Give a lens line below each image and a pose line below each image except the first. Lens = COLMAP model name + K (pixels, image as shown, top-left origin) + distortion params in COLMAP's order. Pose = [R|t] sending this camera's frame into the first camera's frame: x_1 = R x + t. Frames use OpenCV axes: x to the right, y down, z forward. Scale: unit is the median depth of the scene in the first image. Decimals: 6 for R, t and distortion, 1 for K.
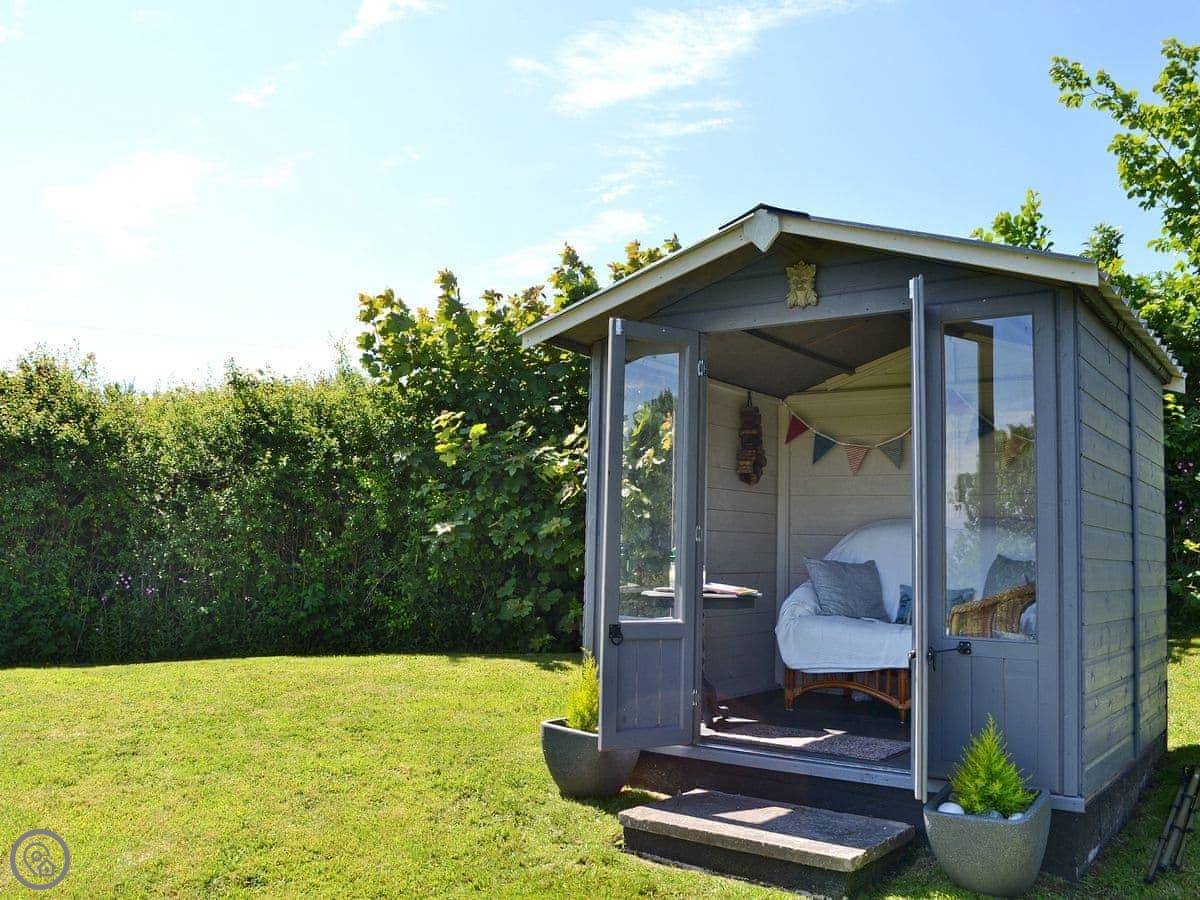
lens RADIAL K [[1089.7, 0, 594.9], [0, 1089.7, 449.0], [0, 0, 1]] dist [-0.066831, 0.000000]
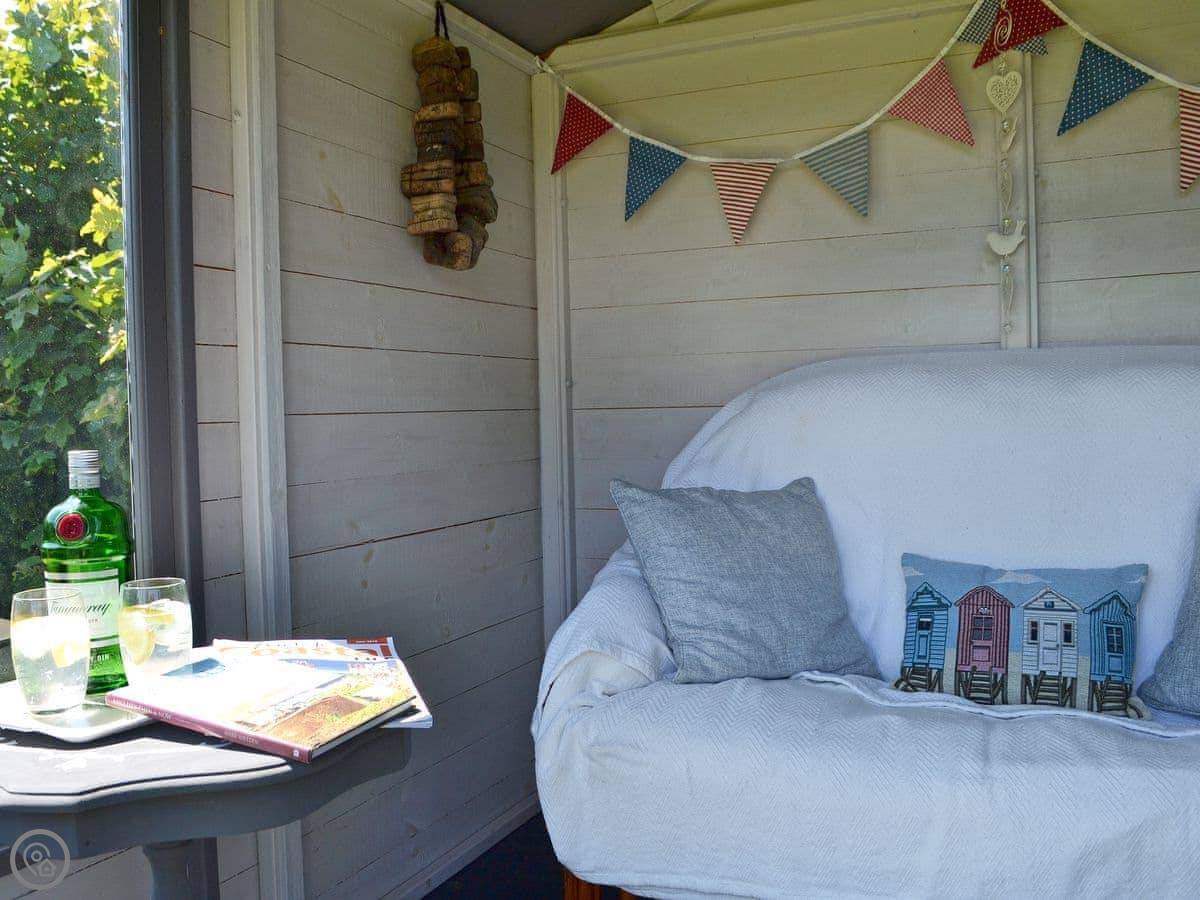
lens RADIAL K [[1089.7, 0, 598.6], [0, 1089.7, 451.9], [0, 0, 1]] dist [-0.066831, 0.000000]
pose [[0.980919, -0.053854, 0.186810, 0.123976], [0.027696, 0.989777, 0.139908, 0.043190], [-0.192435, -0.132065, 0.972382, 0.663060]]
